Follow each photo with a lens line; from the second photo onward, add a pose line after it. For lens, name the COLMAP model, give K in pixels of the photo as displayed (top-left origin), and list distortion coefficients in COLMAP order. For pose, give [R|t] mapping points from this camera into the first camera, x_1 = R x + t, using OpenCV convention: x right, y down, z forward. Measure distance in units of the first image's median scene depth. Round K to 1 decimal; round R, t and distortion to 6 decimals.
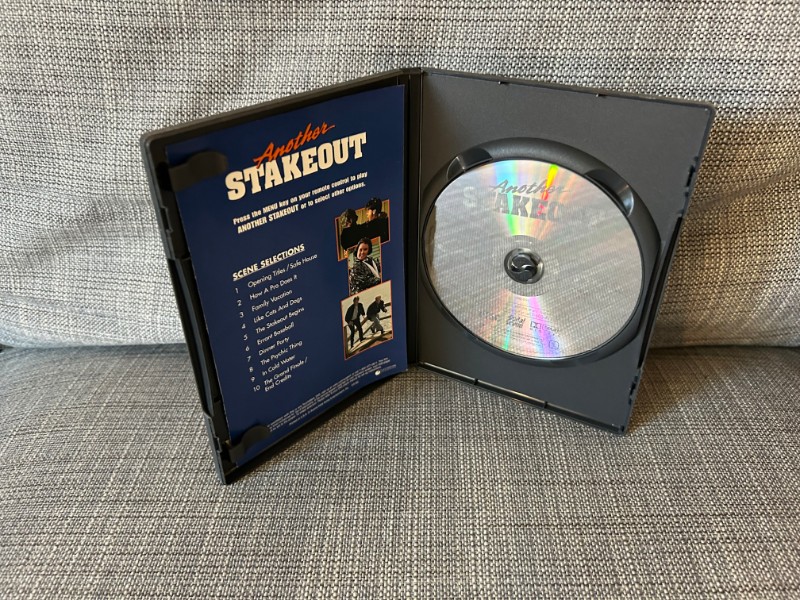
lens RADIAL K [[595.2, 0, 390.4], [0, 595.2, 323.4], [0, 0, 1]] dist [0.014848, -0.036860]
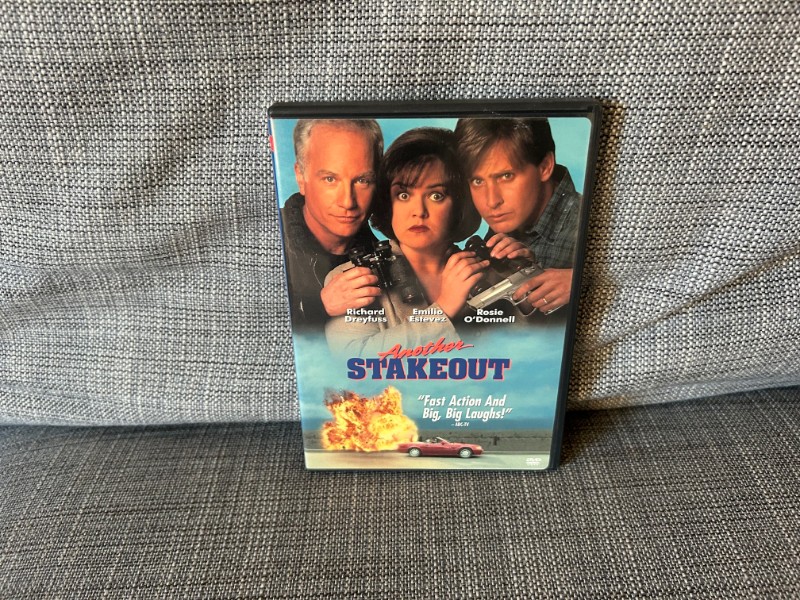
lens RADIAL K [[597.3, 0, 395.6], [0, 597.3, 313.9], [0, 0, 1]] dist [0.006144, -0.023409]
pose [[0.998560, -0.045604, 0.028262, -0.058018], [0.043788, 0.997124, 0.061850, -0.202577], [-0.031001, -0.060523, 0.997685, 0.195614]]
